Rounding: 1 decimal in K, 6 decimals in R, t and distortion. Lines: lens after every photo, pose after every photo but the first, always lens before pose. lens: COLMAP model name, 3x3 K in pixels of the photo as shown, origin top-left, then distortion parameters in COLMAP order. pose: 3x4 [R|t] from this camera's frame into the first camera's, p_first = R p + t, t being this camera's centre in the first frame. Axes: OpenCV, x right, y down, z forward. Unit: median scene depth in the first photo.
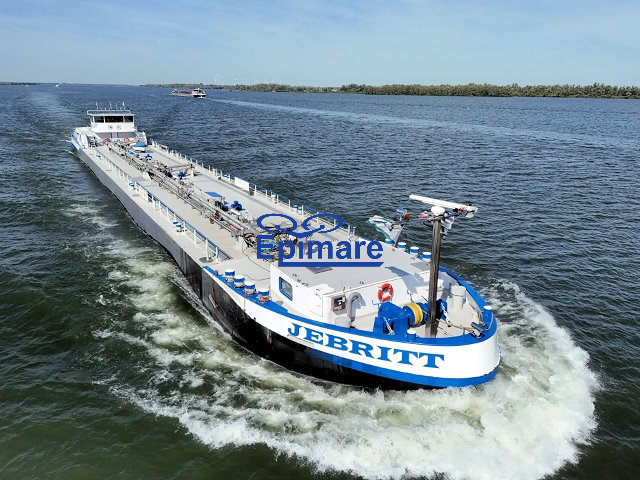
lens RADIAL K [[458.9, 0, 324.2], [0, 458.9, 233.7], [0, 0, 1]] dist [0.045042, -0.002711]
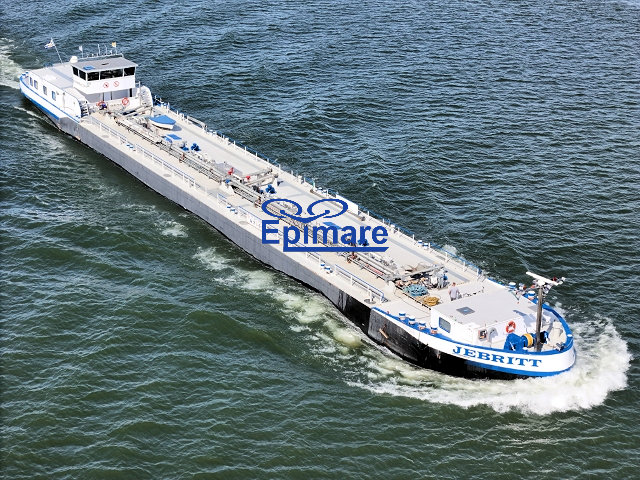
lens RADIAL K [[1291.0, 0, 318.4], [0, 1291.0, 242.3], [0, 0, 1]] dist [-0.268448, 0.000000]
pose [[0.999992, -0.004116, 0.000232, -0.549733], [0.004088, 0.997328, 0.072937, -0.507575], [-0.000531, -0.072935, 0.997337, -3.514371]]
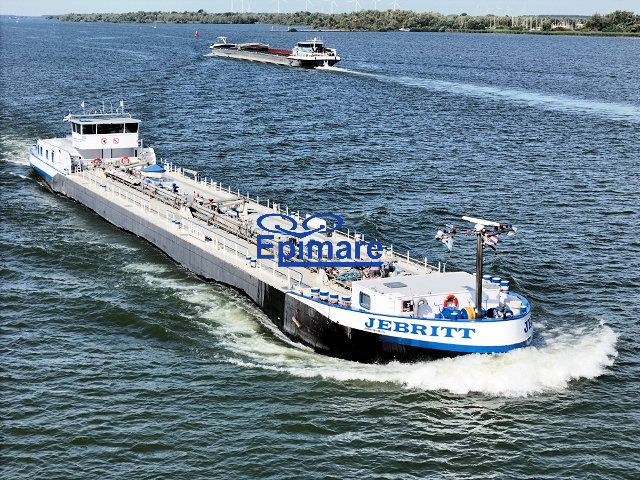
lens RADIAL K [[1291.0, 0, 319.2], [0, 1291.0, 240.8], [0, 0, 1]] dist [-0.268448, 0.000000]
pose [[0.989384, 0.018346, -0.144165, 0.287881], [-0.036846, 0.991253, -0.126724, 0.420801], [0.140579, 0.130691, 0.981406, -2.388963]]
